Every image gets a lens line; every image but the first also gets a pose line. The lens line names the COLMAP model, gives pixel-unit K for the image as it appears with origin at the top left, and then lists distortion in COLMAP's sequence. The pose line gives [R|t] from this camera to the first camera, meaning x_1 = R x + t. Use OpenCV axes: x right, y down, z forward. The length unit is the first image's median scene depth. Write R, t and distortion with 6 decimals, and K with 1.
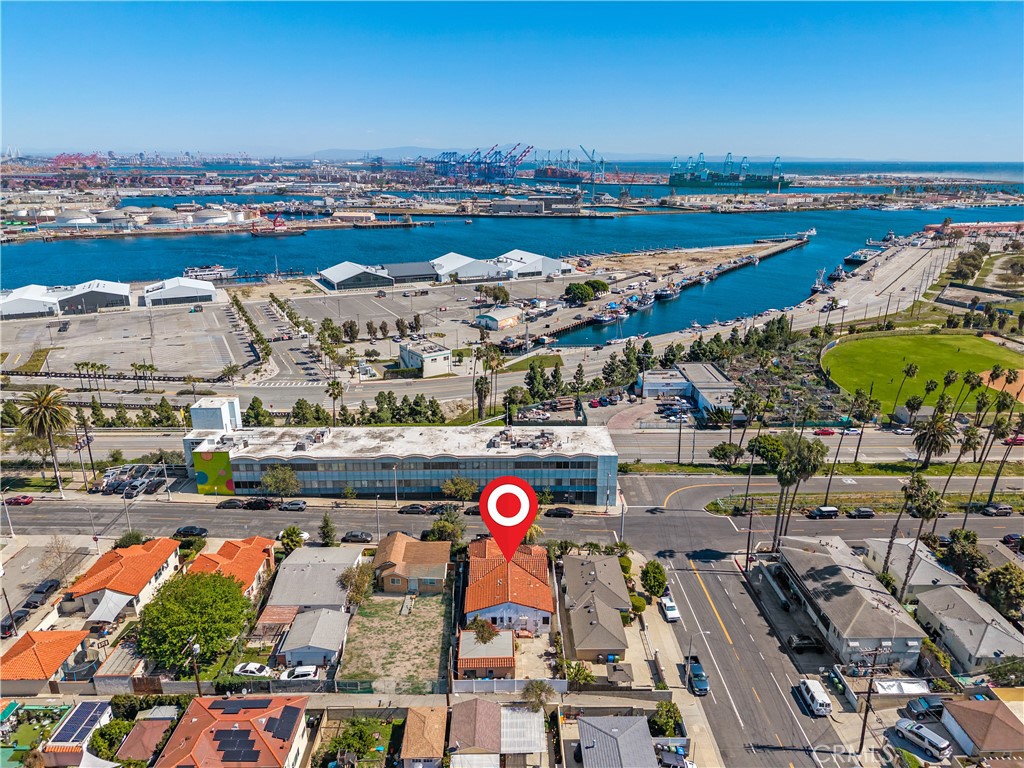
lens RADIAL K [[692.6, 0, 512.0], [0, 692.6, 384.0], [0, 0, 1]] dist [0.053030, -0.057588]
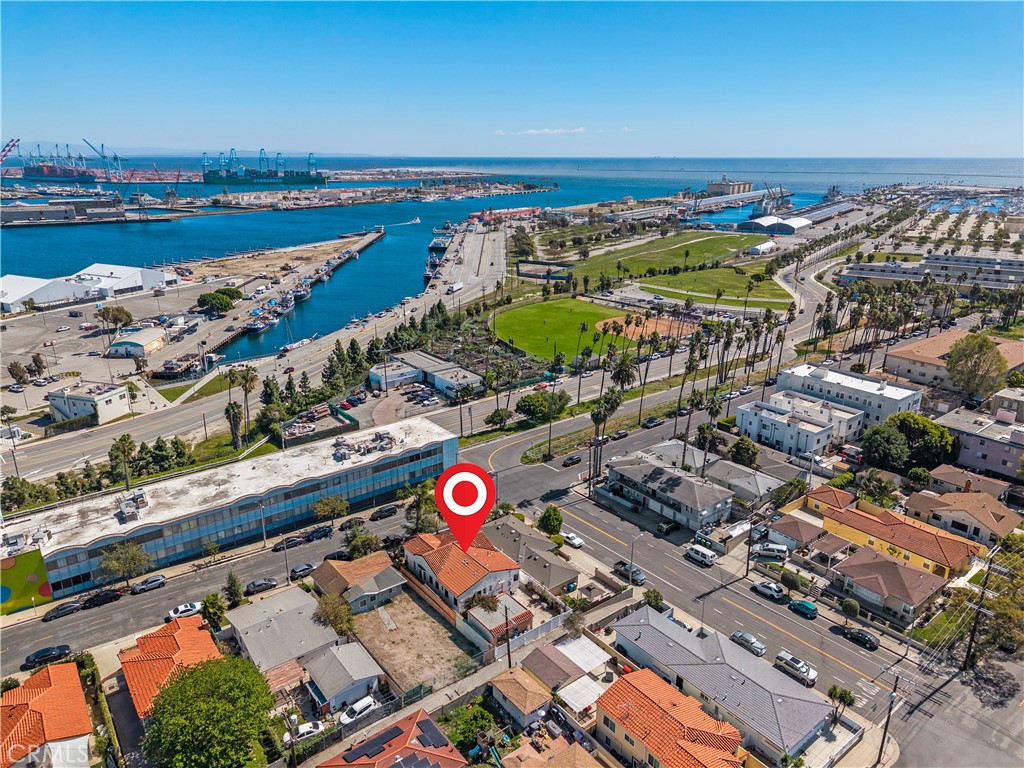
lens RADIAL K [[692.6, 0, 512.0], [0, 692.6, 384.0], [0, 0, 1]] dist [0.053030, -0.057588]
pose [[0.795882, -0.193118, 0.573827, -0.264219], [0.188865, 0.979663, 0.067749, -0.025706], [-0.575241, 0.054456, 0.816170, 0.021973]]
